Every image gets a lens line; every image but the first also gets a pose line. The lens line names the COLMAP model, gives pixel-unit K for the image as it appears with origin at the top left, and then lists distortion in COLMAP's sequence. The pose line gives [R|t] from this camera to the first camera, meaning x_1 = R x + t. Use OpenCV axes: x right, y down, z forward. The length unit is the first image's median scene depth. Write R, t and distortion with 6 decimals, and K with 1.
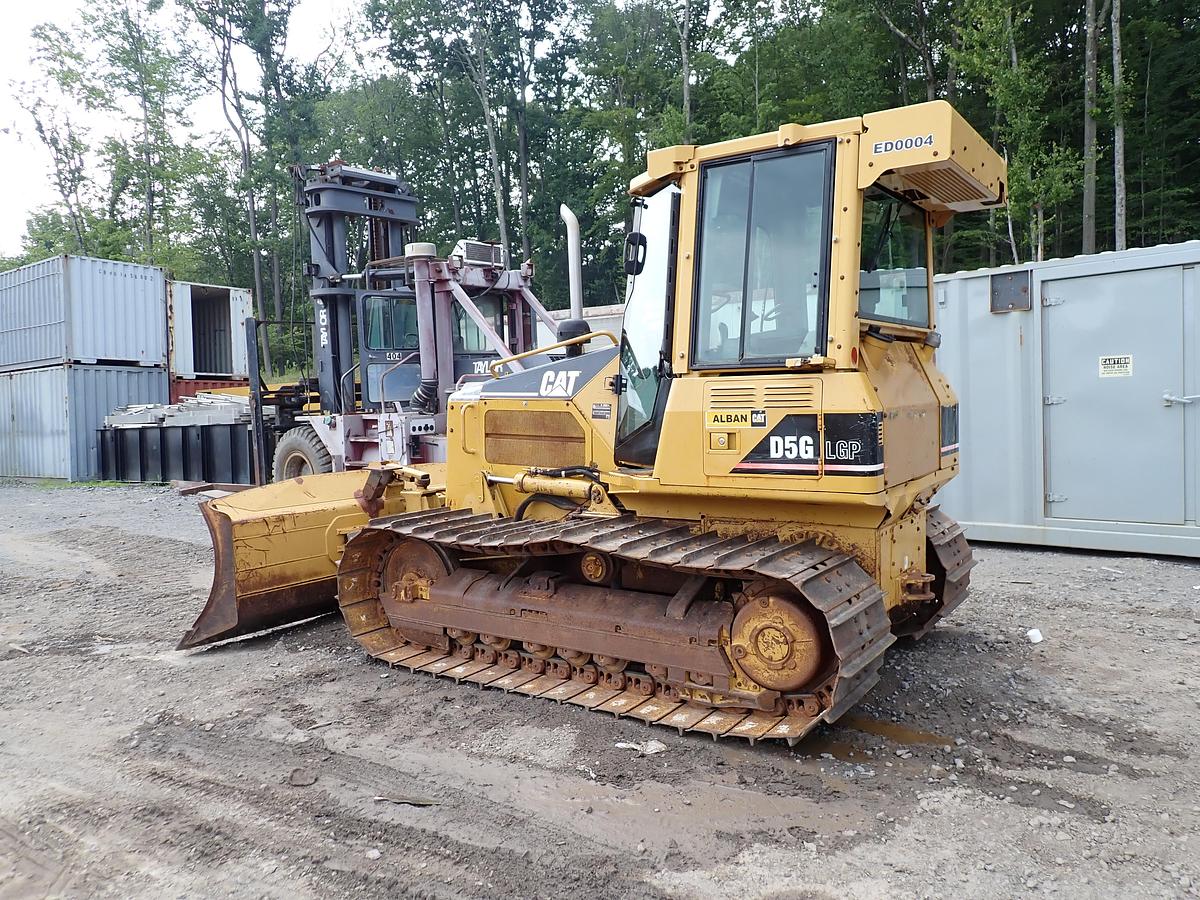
lens RADIAL K [[886.6, 0, 595.9], [0, 886.6, 447.6], [0, 0, 1]] dist [0.012934, -0.005961]
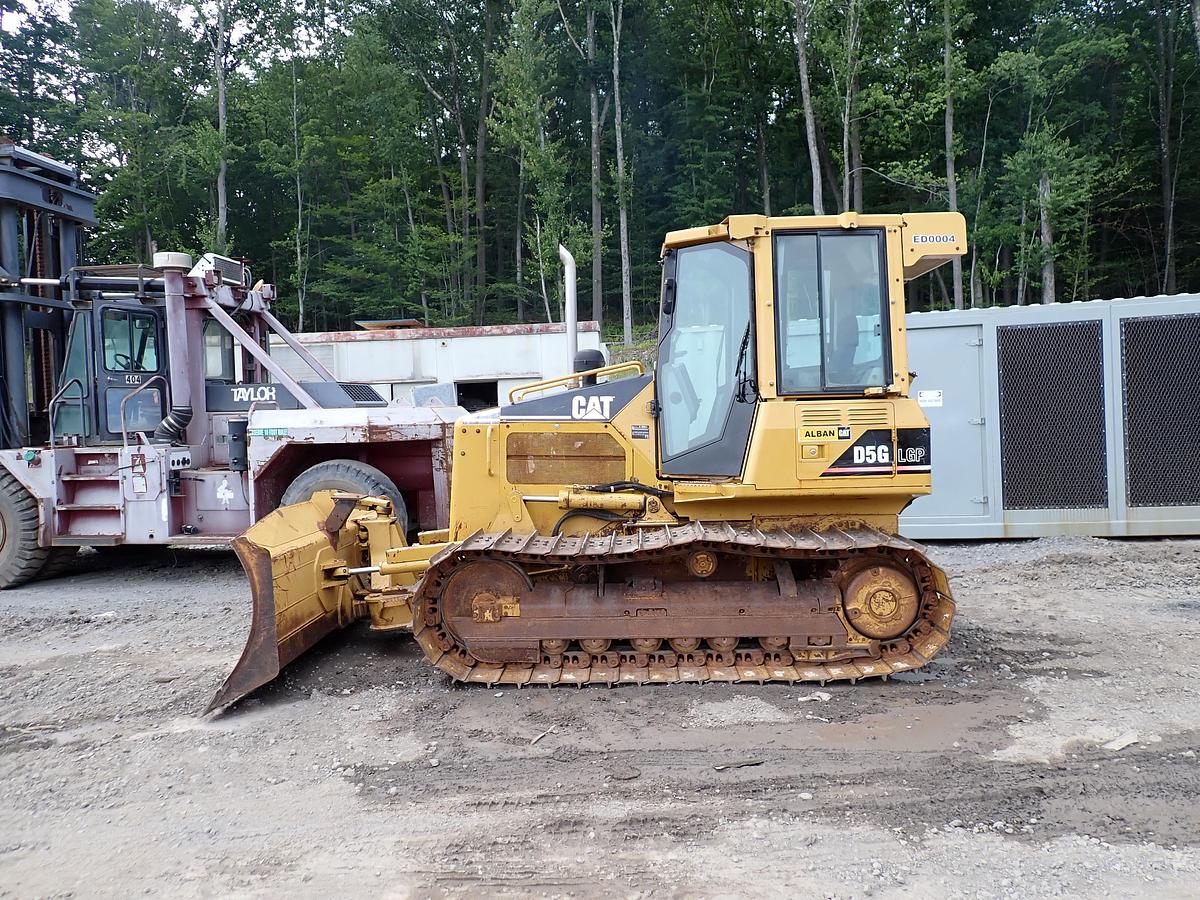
lens RADIAL K [[886.6, 0, 600.8], [0, 886.6, 450.8], [0, 0, 1]] dist [0.012934, -0.005961]
pose [[0.841494, -0.014107, 0.540082, -0.795444], [0.035509, 0.998942, -0.029233, 0.017676], [-0.539098, 0.043777, 0.841104, 0.097662]]
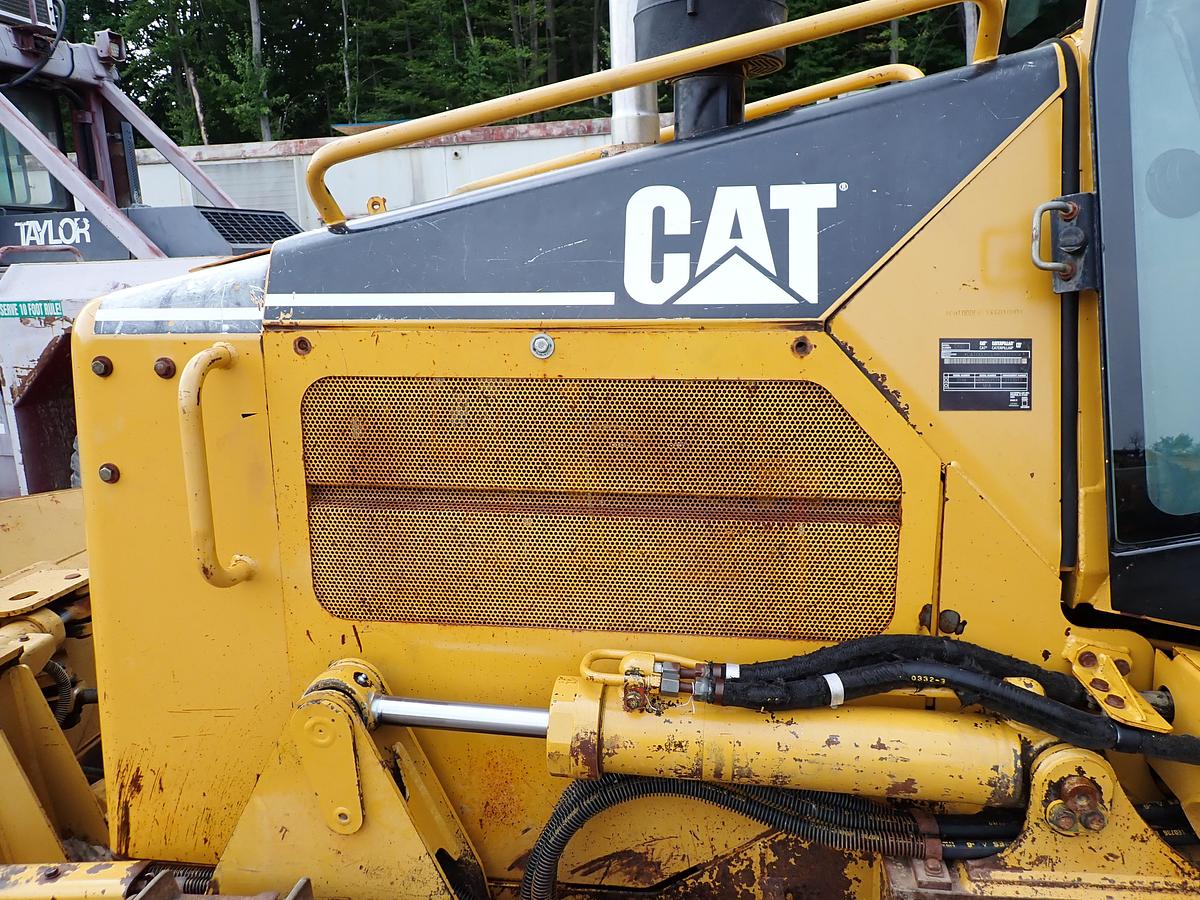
lens RADIAL K [[886.6, 0, 602.3], [0, 886.6, 440.5], [0, 0, 1]] dist [0.012934, -0.005961]
pose [[0.888591, -0.092675, 0.449240, -0.211448], [0.039524, 0.991204, 0.126300, -0.068455], [-0.456994, -0.094474, 0.884439, 1.050319]]
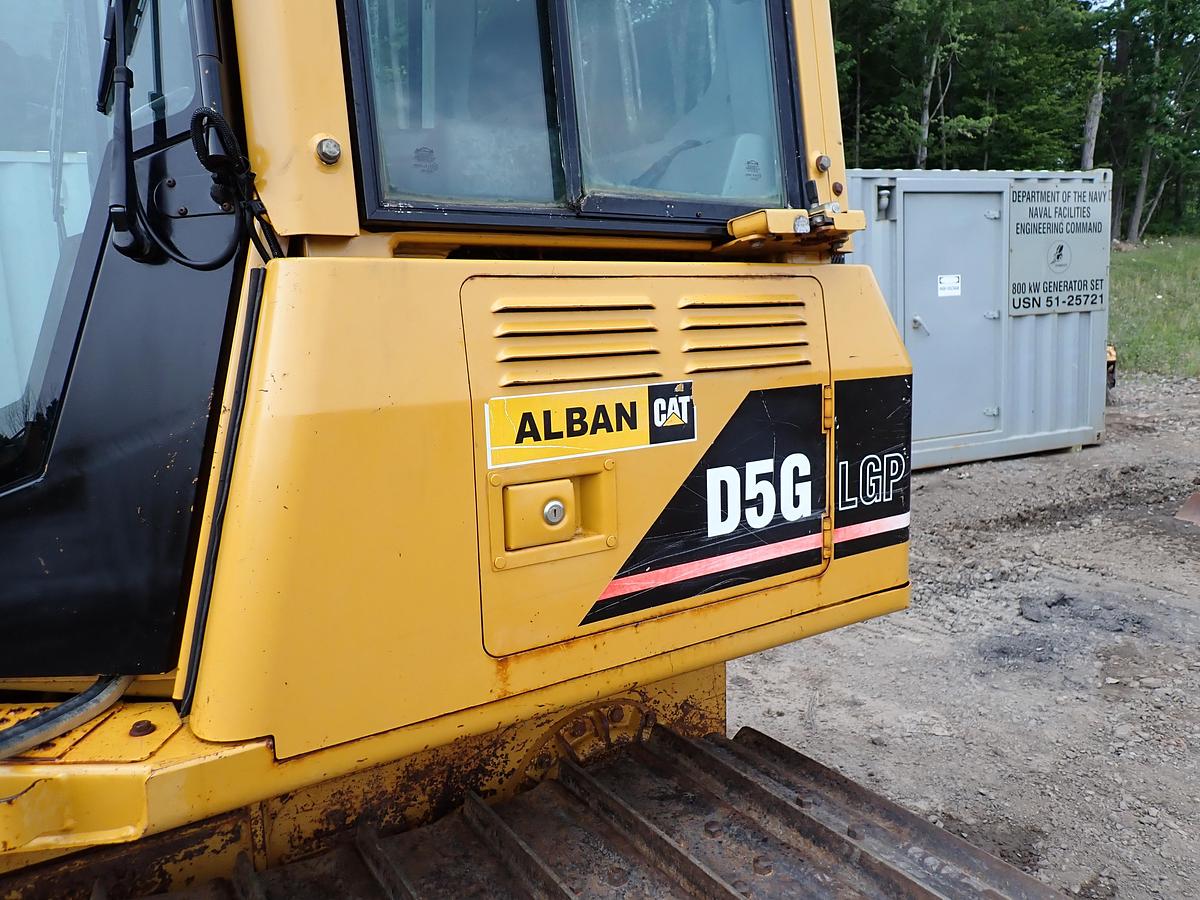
lens RADIAL K [[886.6, 0, 597.1], [0, 886.6, 438.0], [0, 0, 1]] dist [0.012934, -0.005961]
pose [[0.383052, -0.116330, 0.916373, -0.087136], [0.069054, 0.992869, 0.097175, -0.052643], [-0.921142, 0.026056, 0.388353, 0.885638]]
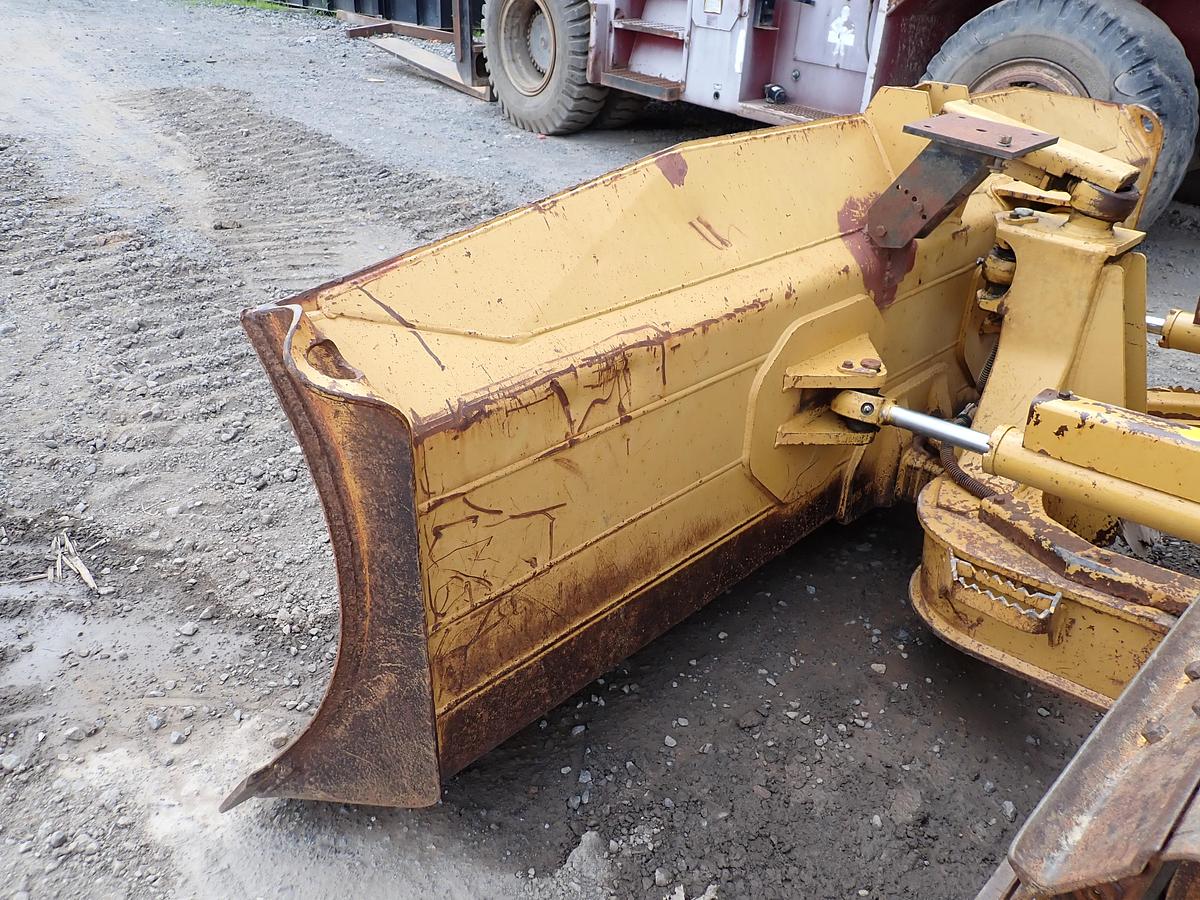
lens RADIAL K [[886.6, 0, 599.6], [0, 886.6, 445.8], [0, 0, 1]] dist [0.012934, -0.005961]
pose [[0.974739, 0.169088, -0.145922, -0.445934], [-0.084429, 0.883817, 0.460151, -0.007659], [0.206774, -0.436207, 0.875767, 1.095166]]
